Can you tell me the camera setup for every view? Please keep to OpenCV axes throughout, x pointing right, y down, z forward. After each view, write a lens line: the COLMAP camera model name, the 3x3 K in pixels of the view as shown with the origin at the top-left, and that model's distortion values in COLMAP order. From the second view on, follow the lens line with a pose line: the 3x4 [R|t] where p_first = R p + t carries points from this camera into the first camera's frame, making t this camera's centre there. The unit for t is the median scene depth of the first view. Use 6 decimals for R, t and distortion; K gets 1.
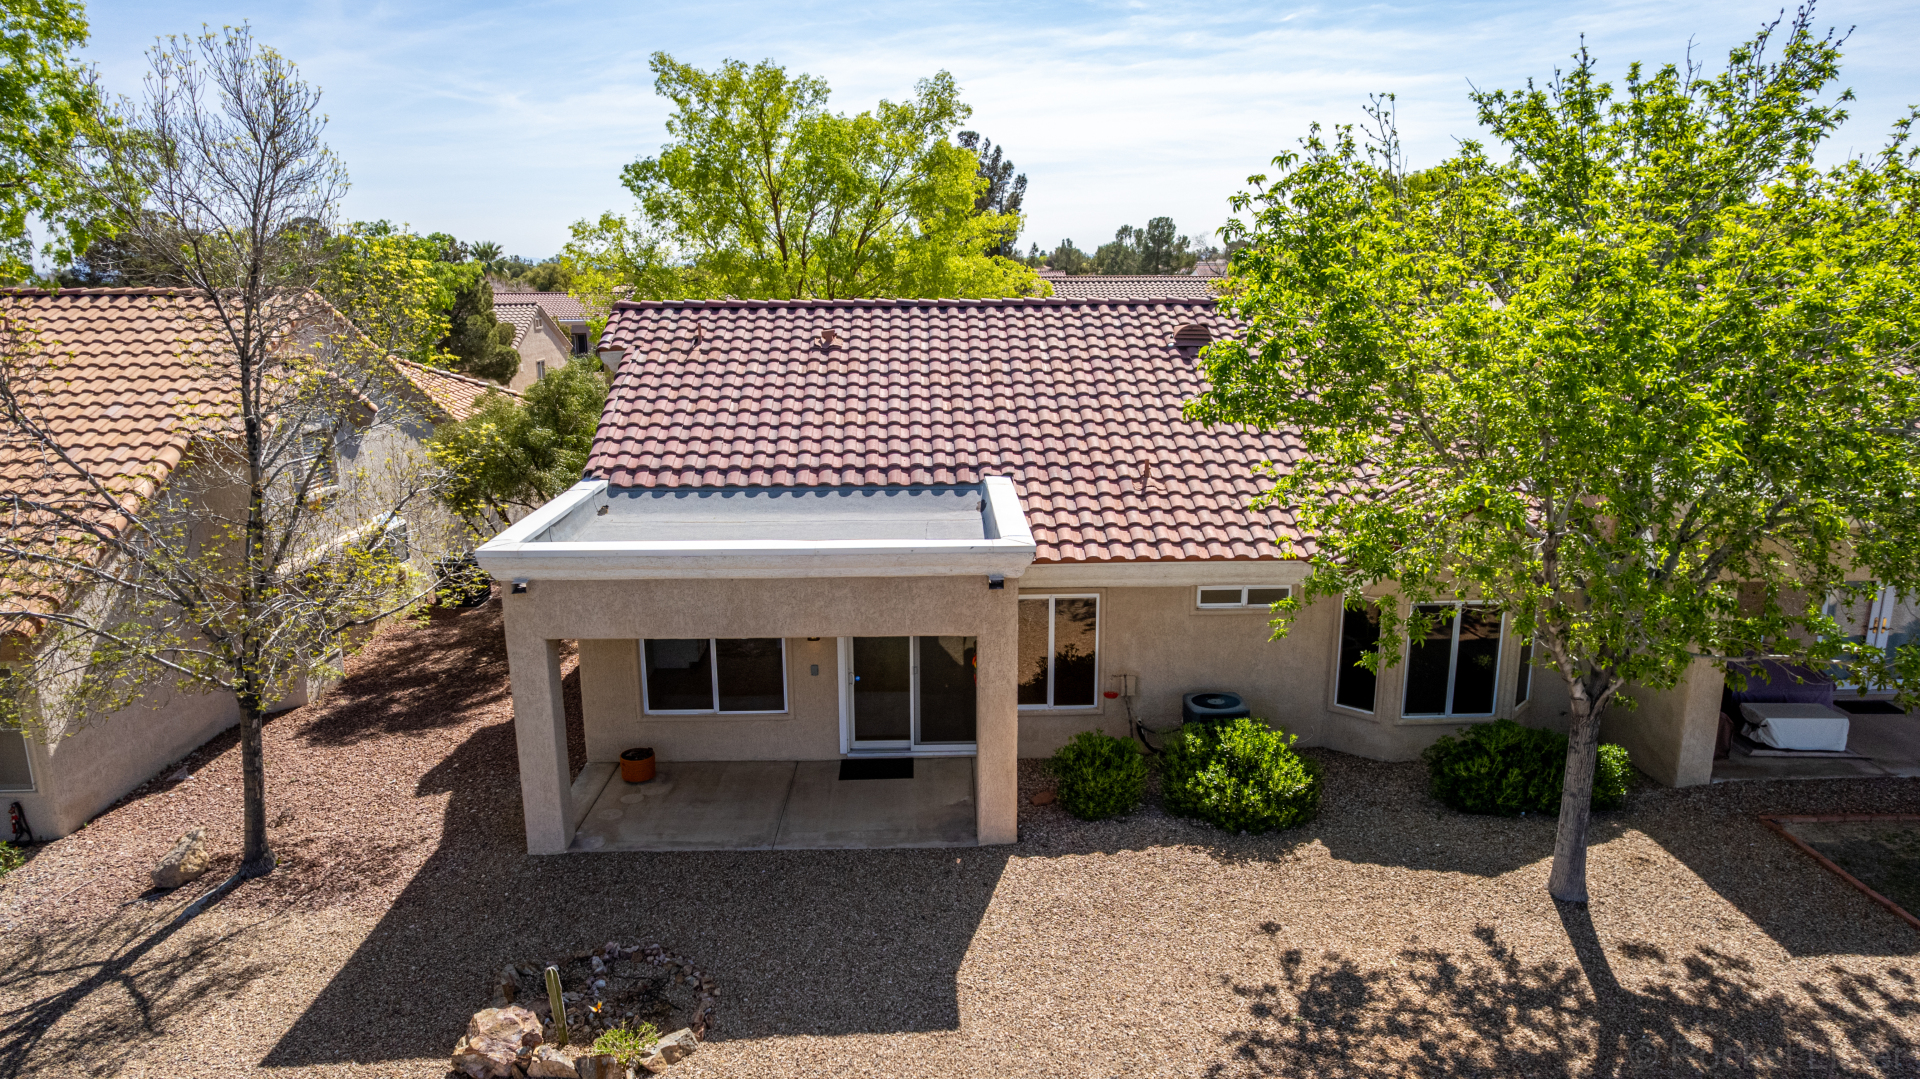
lens RADIAL K [[1215.3, 0, 968.3], [0, 1215.3, 542.5], [0, 0, 1]] dist [-0.063227, 0.066183]
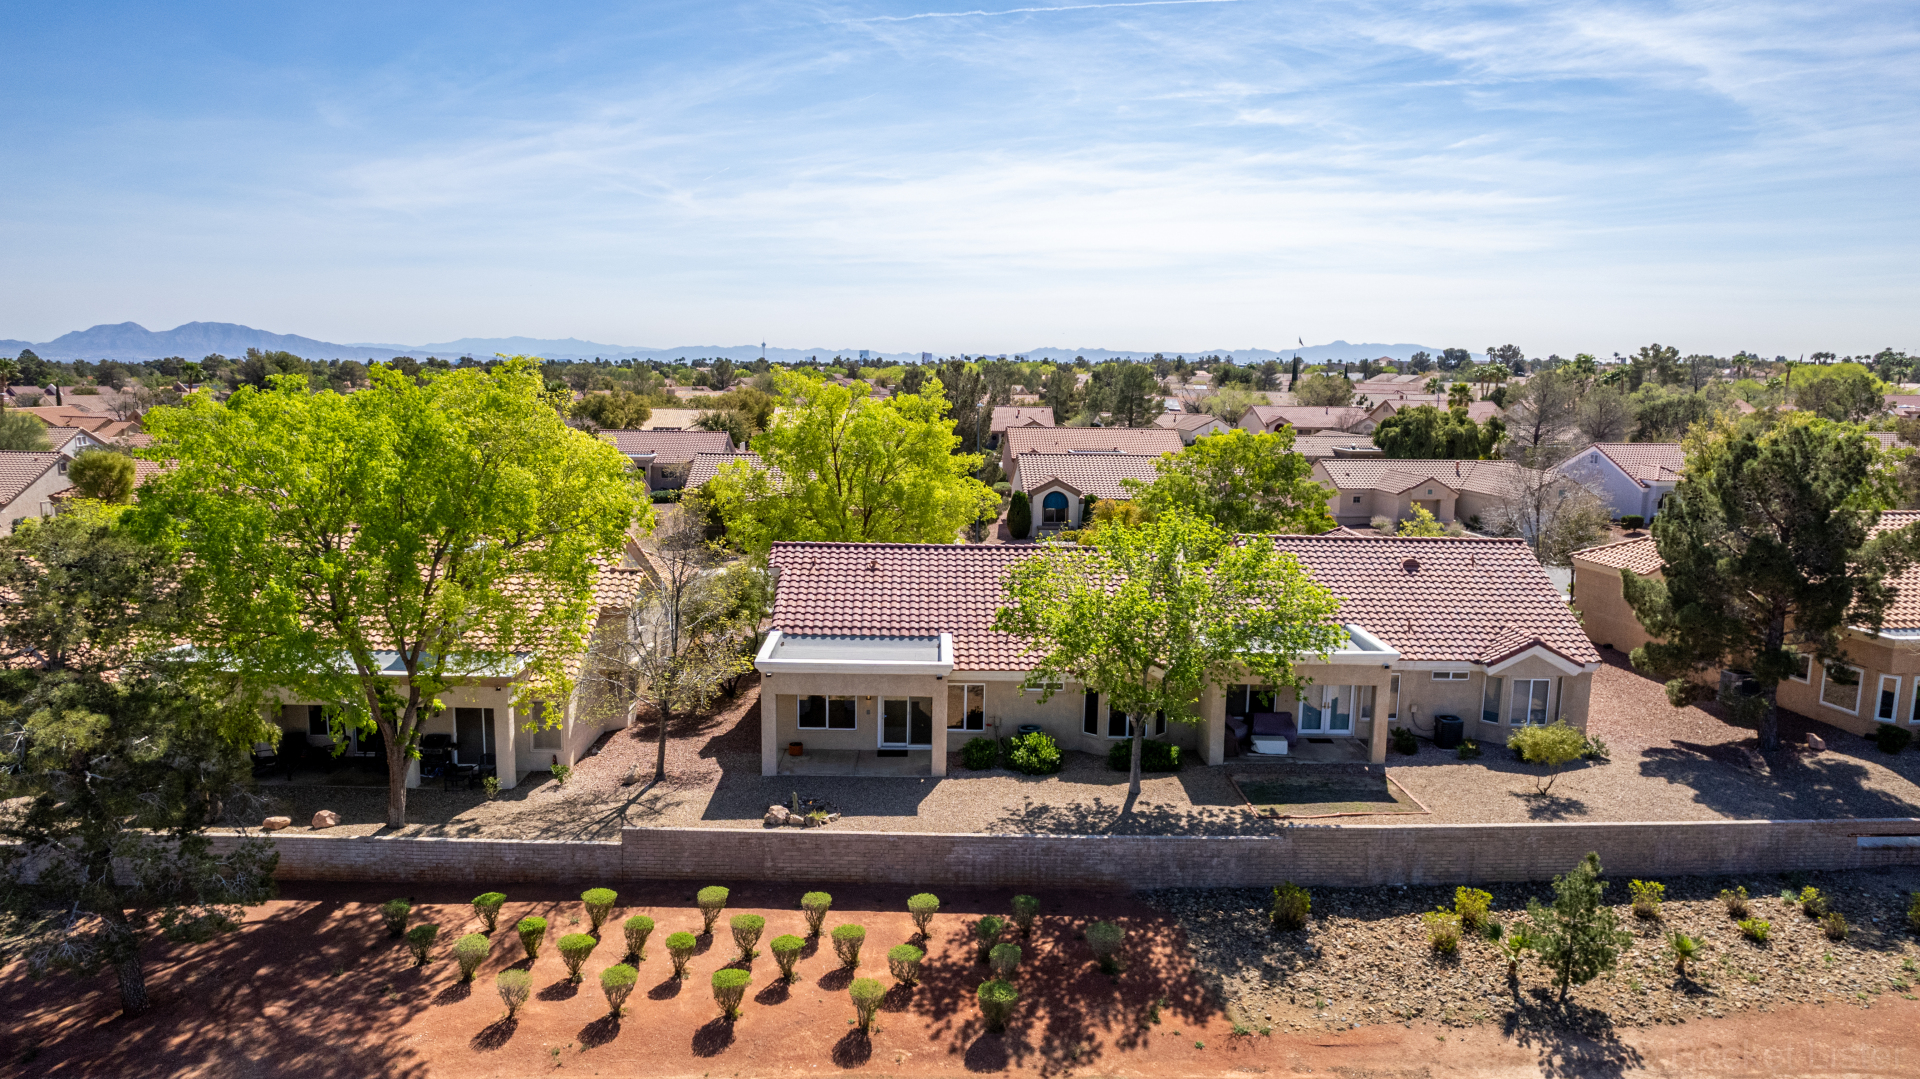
lens RADIAL K [[1260.6, 0, 992.4], [0, 1260.6, 545.6], [0, 0, 1]] dist [-0.080124, 0.074474]
pose [[0.999534, 0.025765, 0.016356, 0.083670], [-0.024429, 0.996717, -0.077193, -0.045366], [-0.018291, 0.076757, 0.996882, -1.778301]]
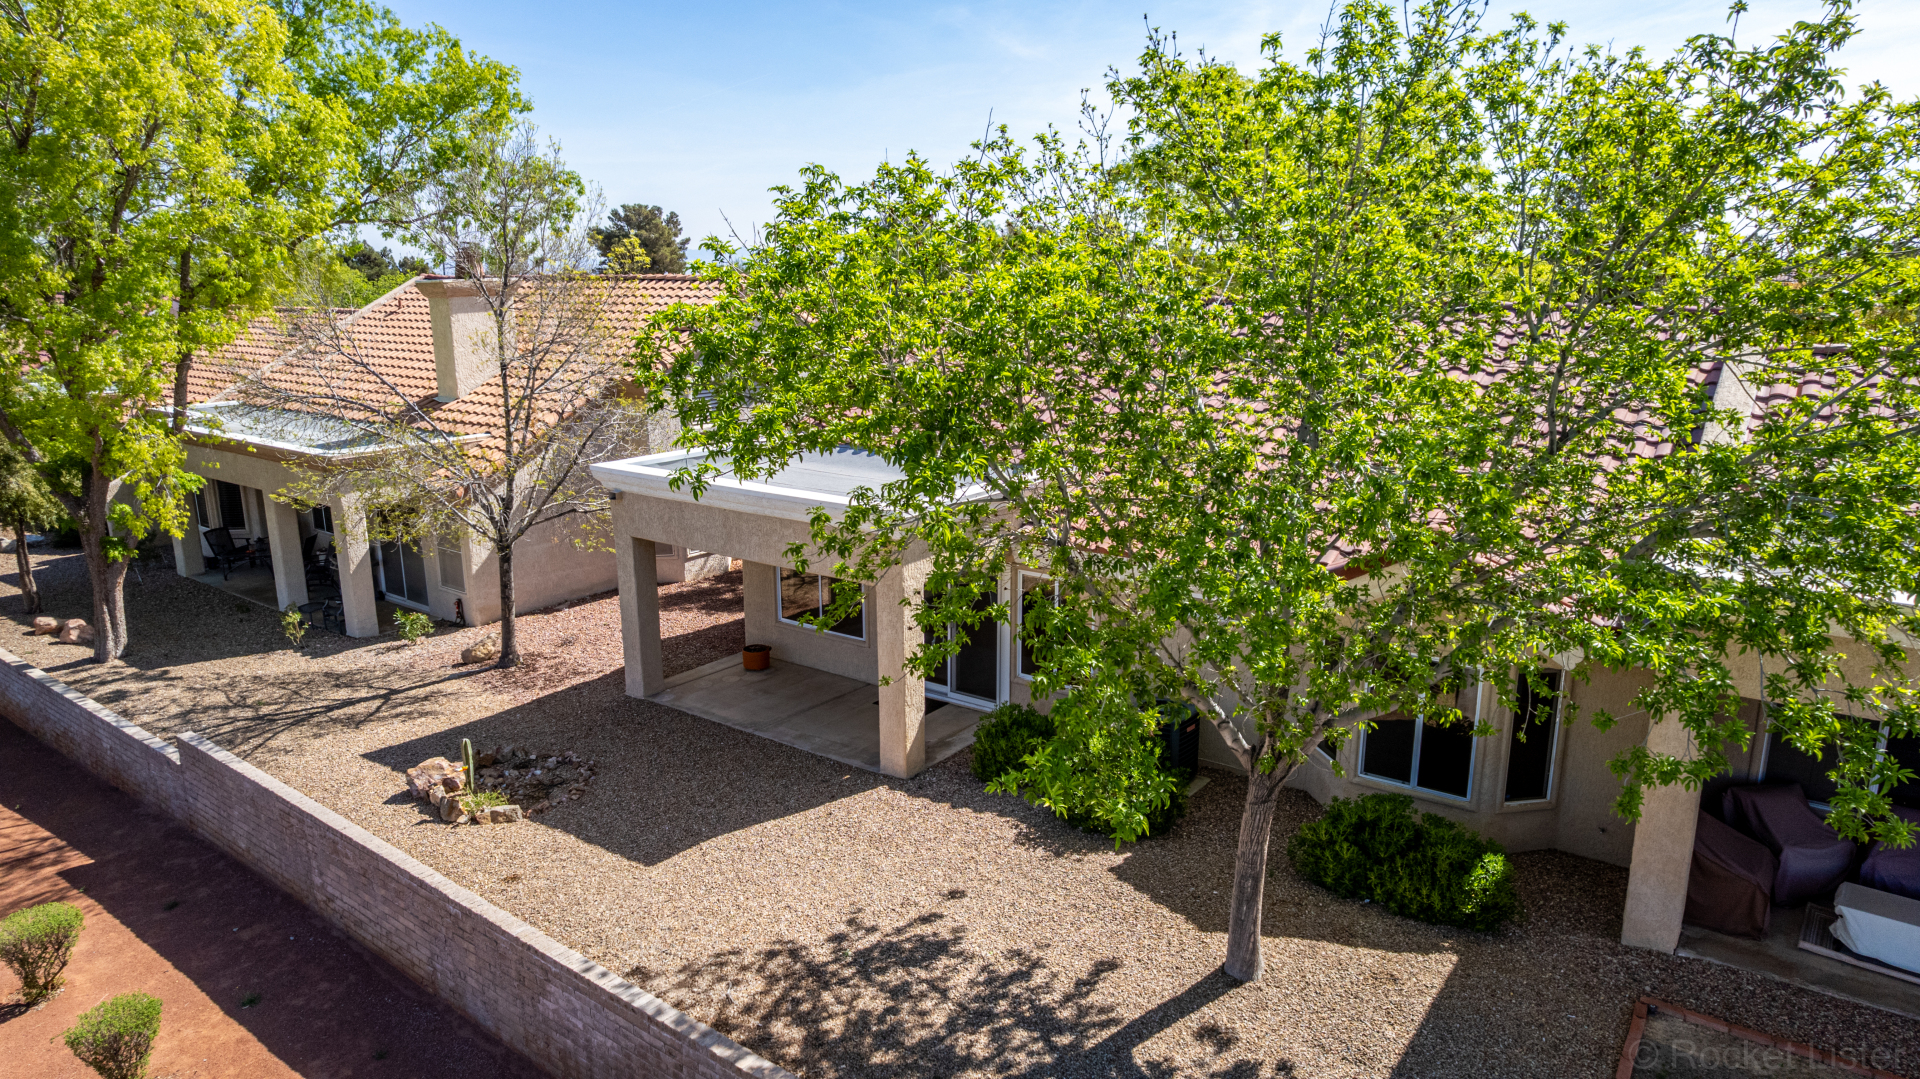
lens RADIAL K [[1232.5, 0, 973.0], [0, 1232.5, 564.9], [0, 0, 1]] dist [-0.014367, 0.001238]
pose [[0.782387, 0.151168, -0.604168, 0.734520], [-0.138263, 0.988047, 0.068170, -0.031492], [0.607251, 0.030199, 0.793936, 0.130941]]
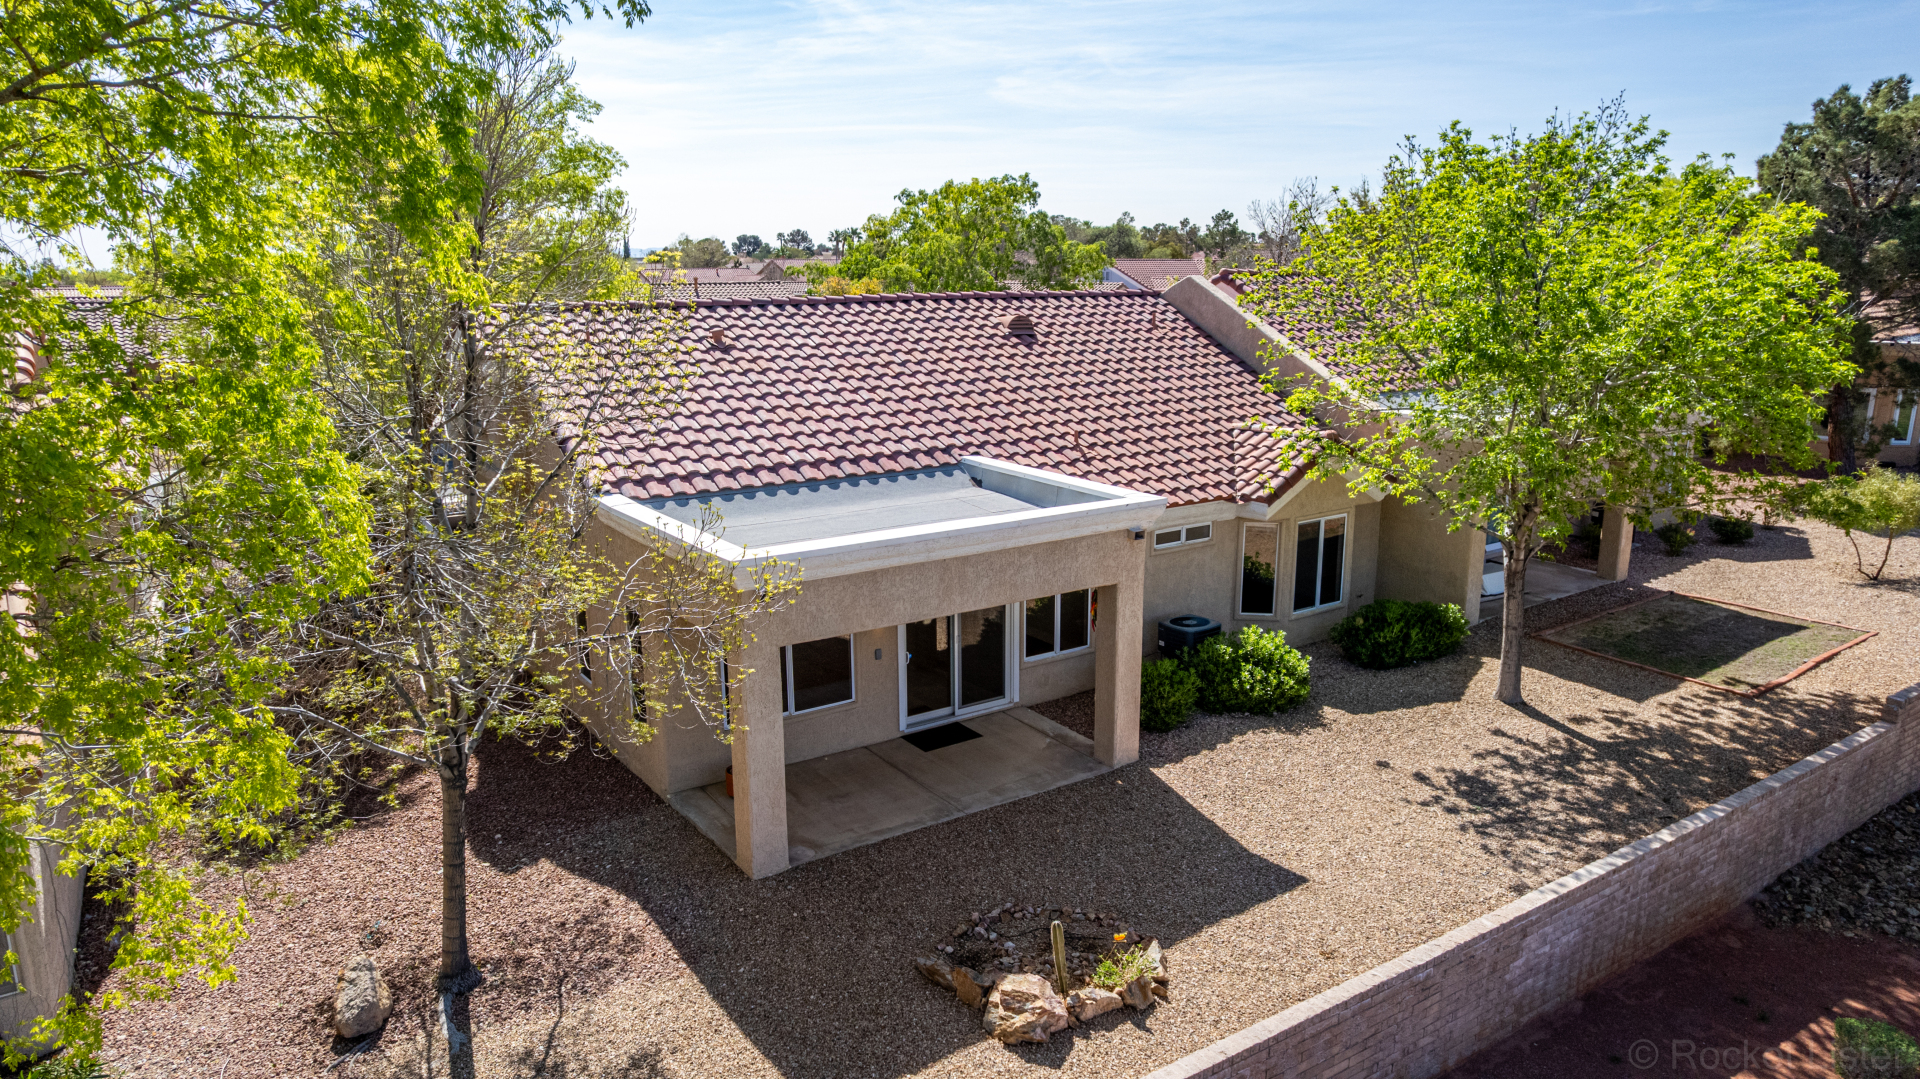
lens RADIAL K [[1215.3, 0, 968.3], [0, 1215.3, 542.5], [0, 0, 1]] dist [-0.063227, 0.066183]
pose [[0.844422, -0.118184, 0.522479, -0.673794], [0.120258, 0.992286, 0.030096, -0.012275], [-0.522006, 0.037418, 0.852121, 0.091139]]
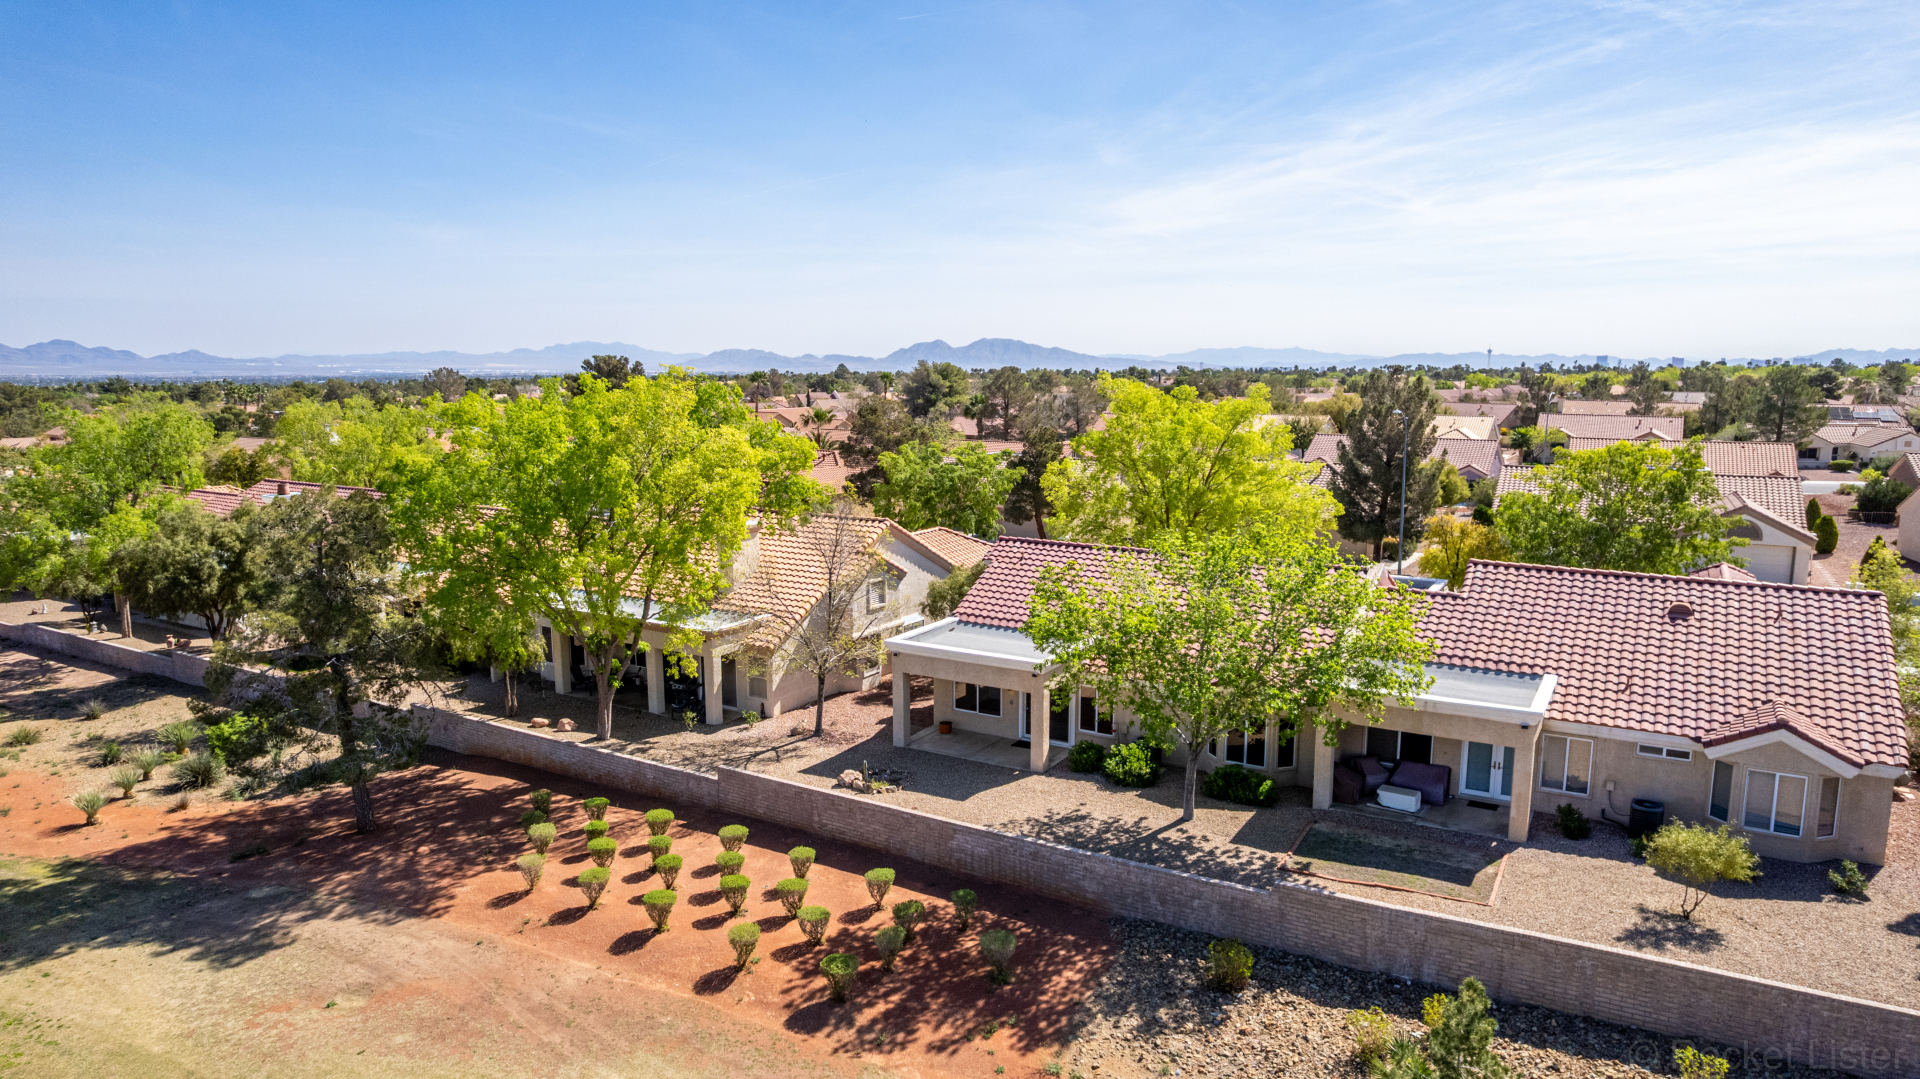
lens RADIAL K [[1260.6, 0, 992.4], [0, 1260.6, 545.6], [0, 0, 1]] dist [-0.080124, 0.074474]
pose [[0.852271, 0.089968, -0.515306, 1.324414], [-0.124395, 0.991697, -0.032597, -0.145645], [0.508095, 0.091883, 0.856386, -1.482157]]
